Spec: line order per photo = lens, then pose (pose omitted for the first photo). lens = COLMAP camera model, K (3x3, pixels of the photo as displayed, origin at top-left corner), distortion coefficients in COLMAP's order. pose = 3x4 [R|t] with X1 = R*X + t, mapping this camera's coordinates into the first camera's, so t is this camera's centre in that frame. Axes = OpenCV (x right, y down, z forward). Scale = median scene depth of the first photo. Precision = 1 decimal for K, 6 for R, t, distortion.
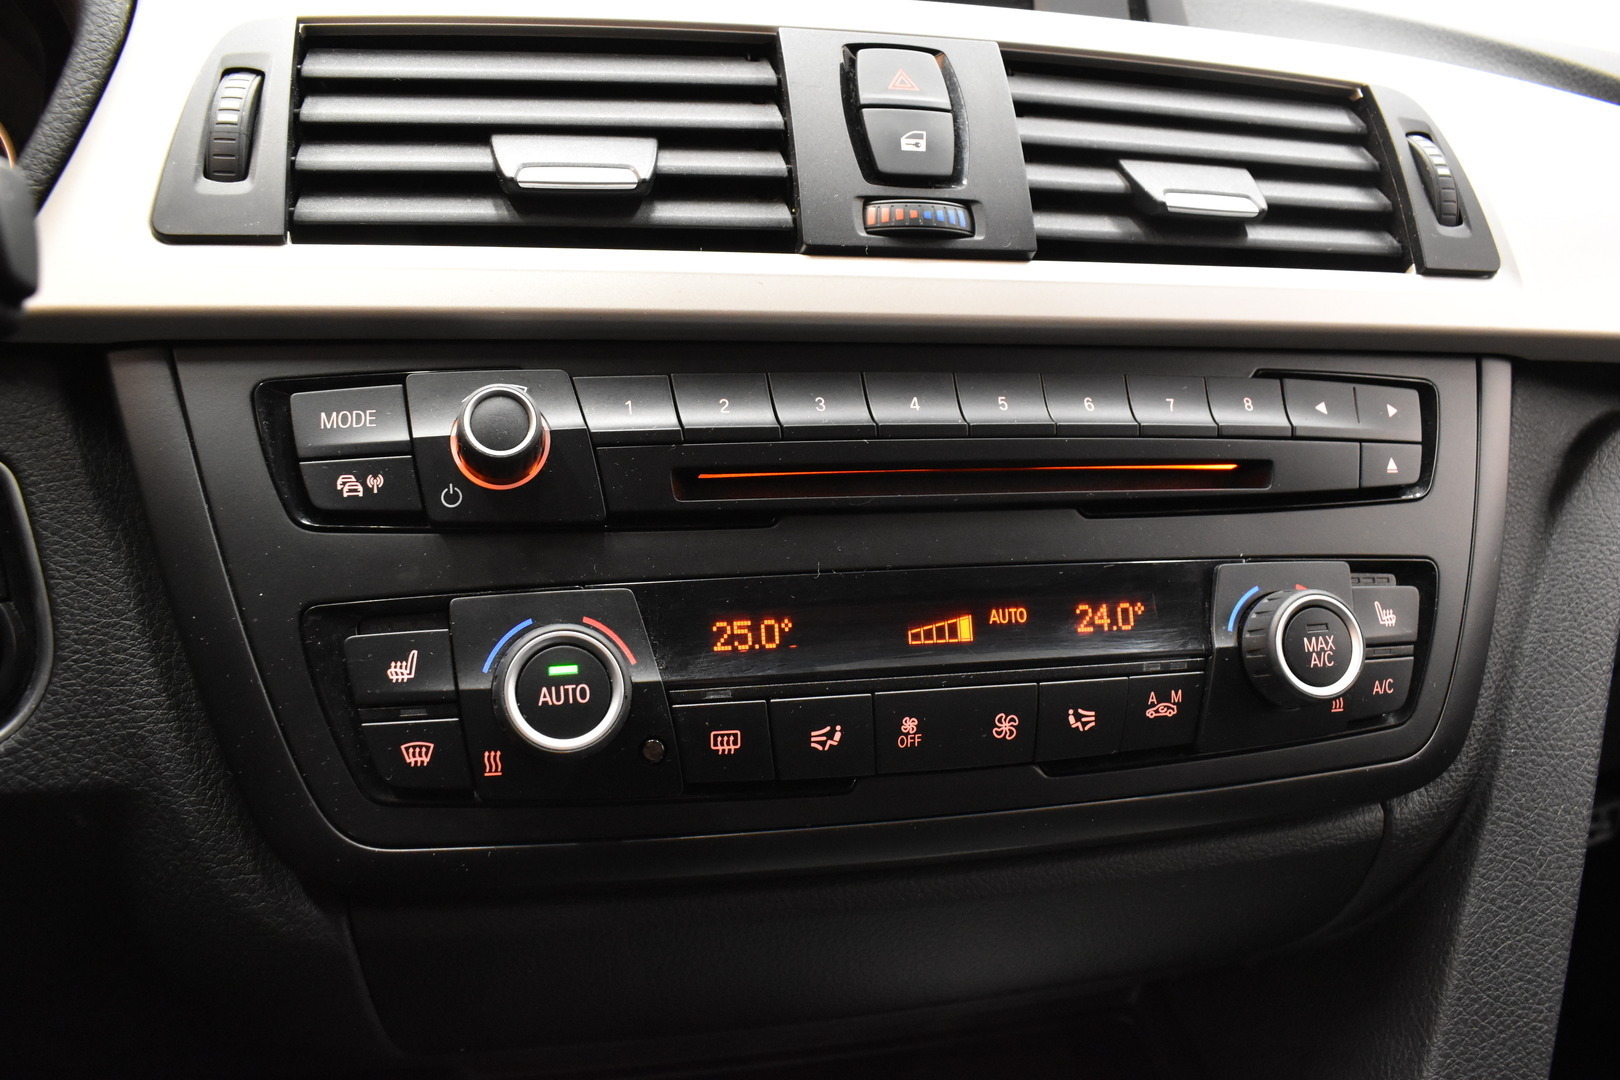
lens RADIAL K [[1239.2, 0, 810.0], [0, 1239.2, 540.0], [0, 0, 1]] dist [-0.101004, 0.000859]
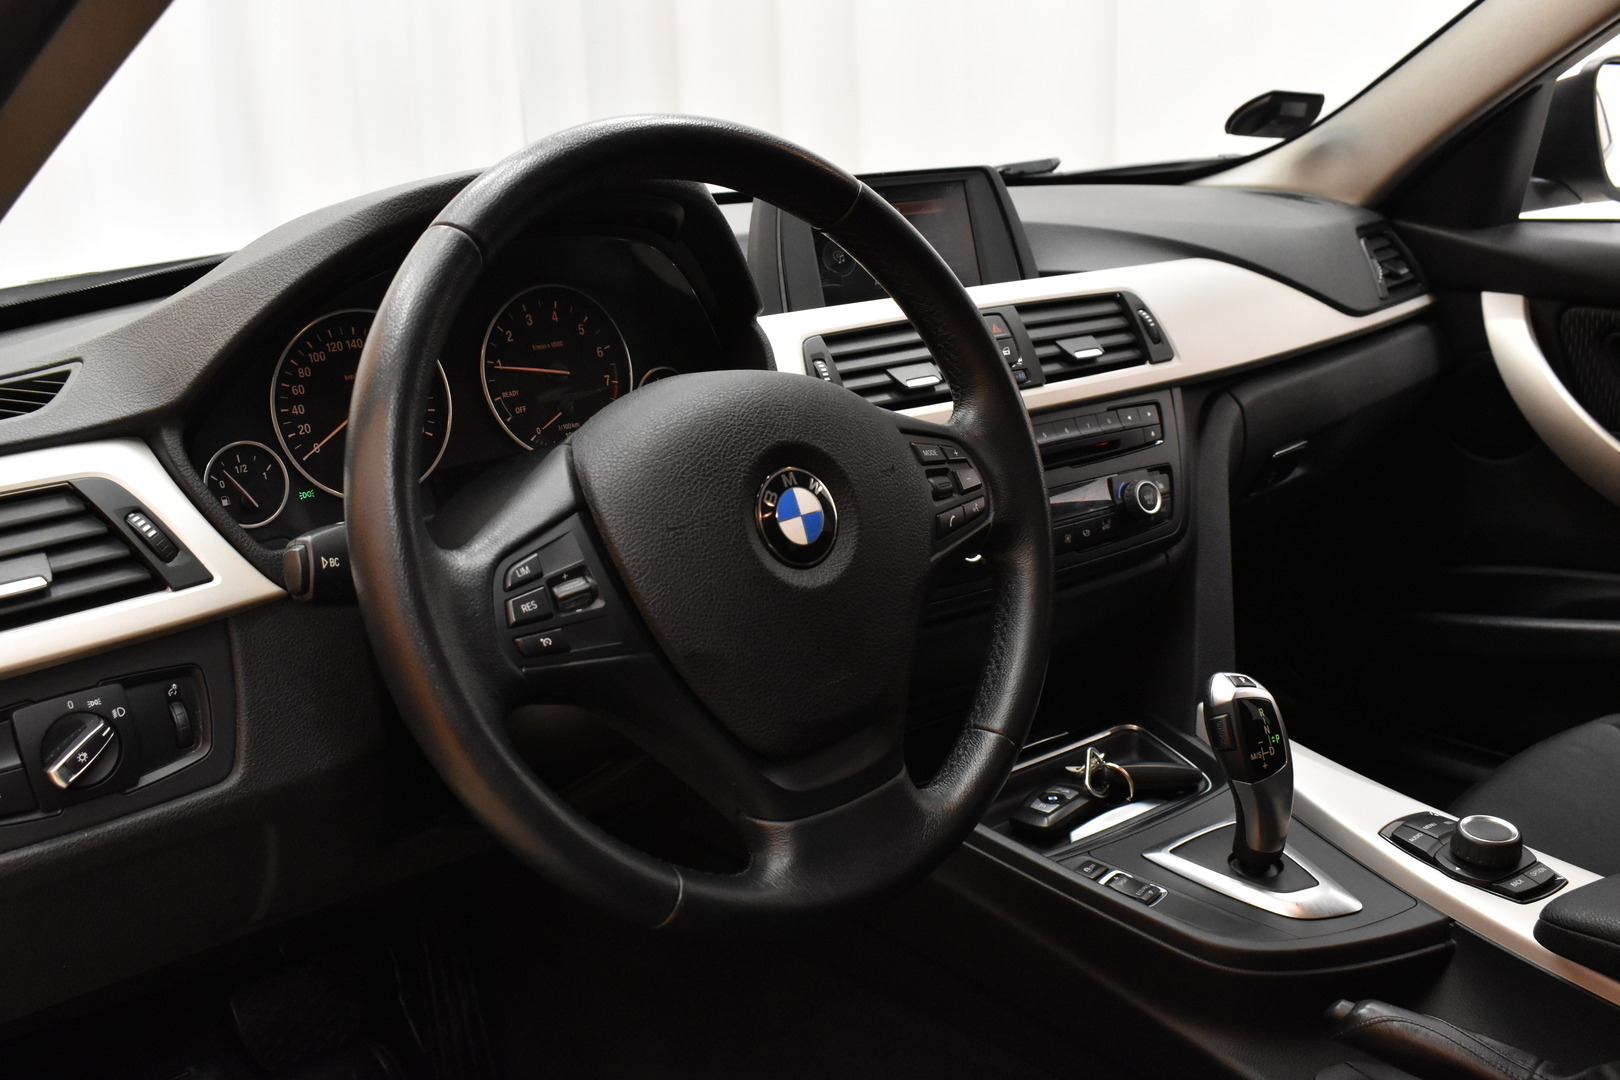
lens RADIAL K [[1686.7, 0, 810.0], [0, 1686.7, 540.0], [0, 0, 1]] dist [-0.005340, -0.002143]
pose [[0.908451, -0.170359, 0.381700, -1.798367], [0.159690, 0.985359, 0.059718, -0.178028], [-0.386285, 0.006703, 0.922355, -2.338216]]
